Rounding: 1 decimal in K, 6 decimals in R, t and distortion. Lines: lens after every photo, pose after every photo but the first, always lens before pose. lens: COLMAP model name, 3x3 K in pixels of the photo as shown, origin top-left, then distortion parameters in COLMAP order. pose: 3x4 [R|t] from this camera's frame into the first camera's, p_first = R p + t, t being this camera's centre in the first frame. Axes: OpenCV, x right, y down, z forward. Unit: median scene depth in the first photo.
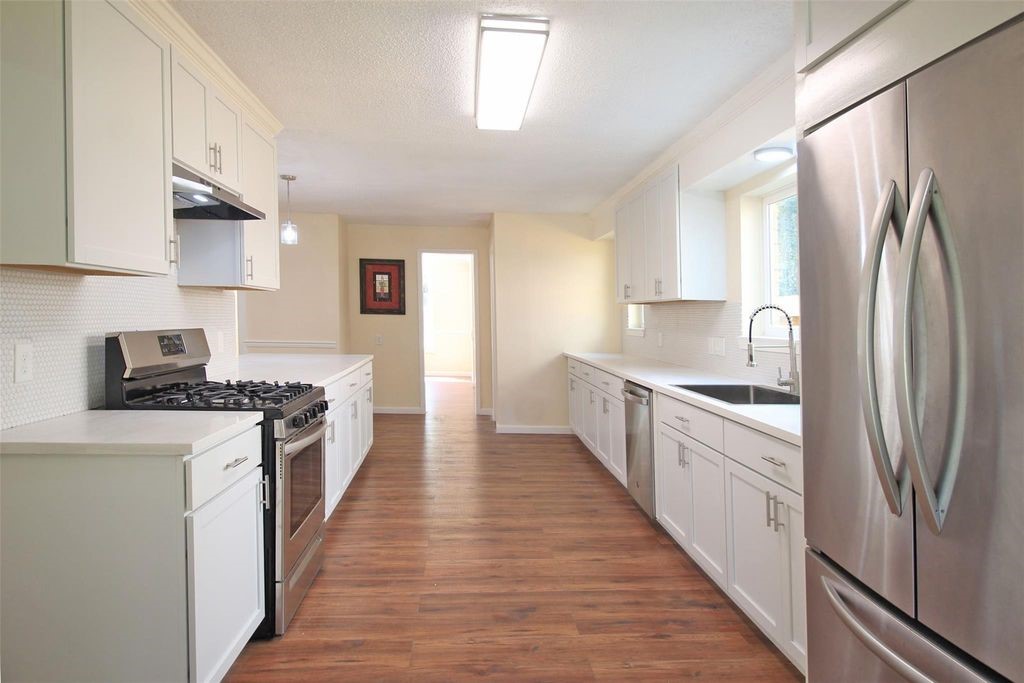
lens RADIAL K [[558.0, 0, 511.4], [0, 558.0, 314.9], [0, 0, 1]] dist [0.003907, 0.000506]
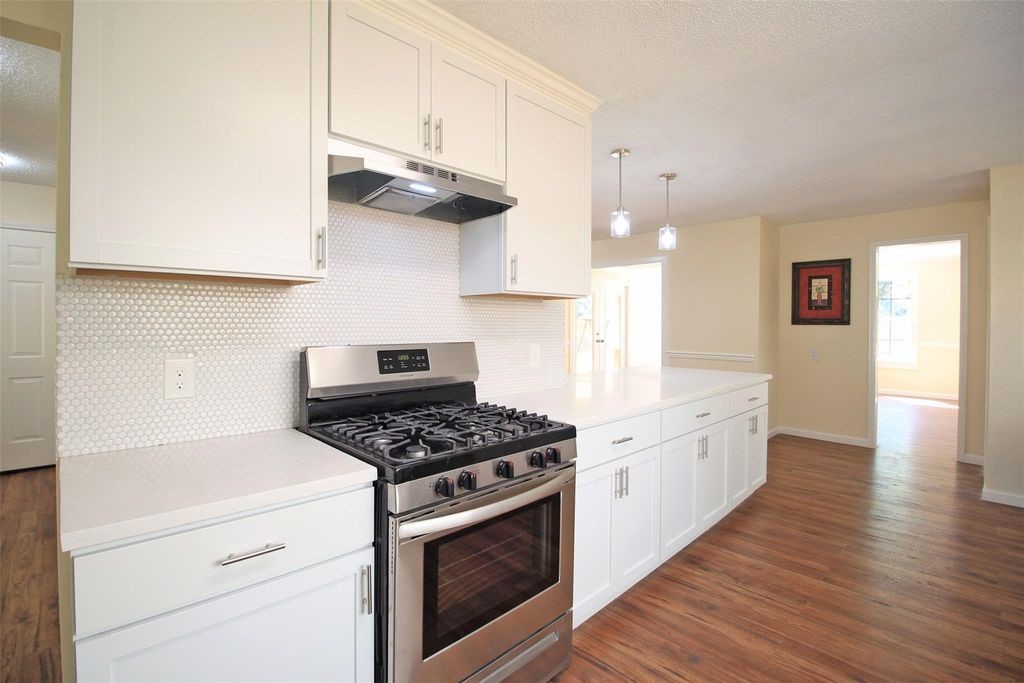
lens RADIAL K [[469.1, 0, 545.0], [0, 469.1, 346.8], [0, 0, 1]] dist [0.001746, -0.012872]
pose [[0.663720, 0.024284, -0.747587, 0.049757], [0.007835, 0.999192, 0.039414, 0.001790], [0.747940, -0.032017, 0.662993, 0.331843]]
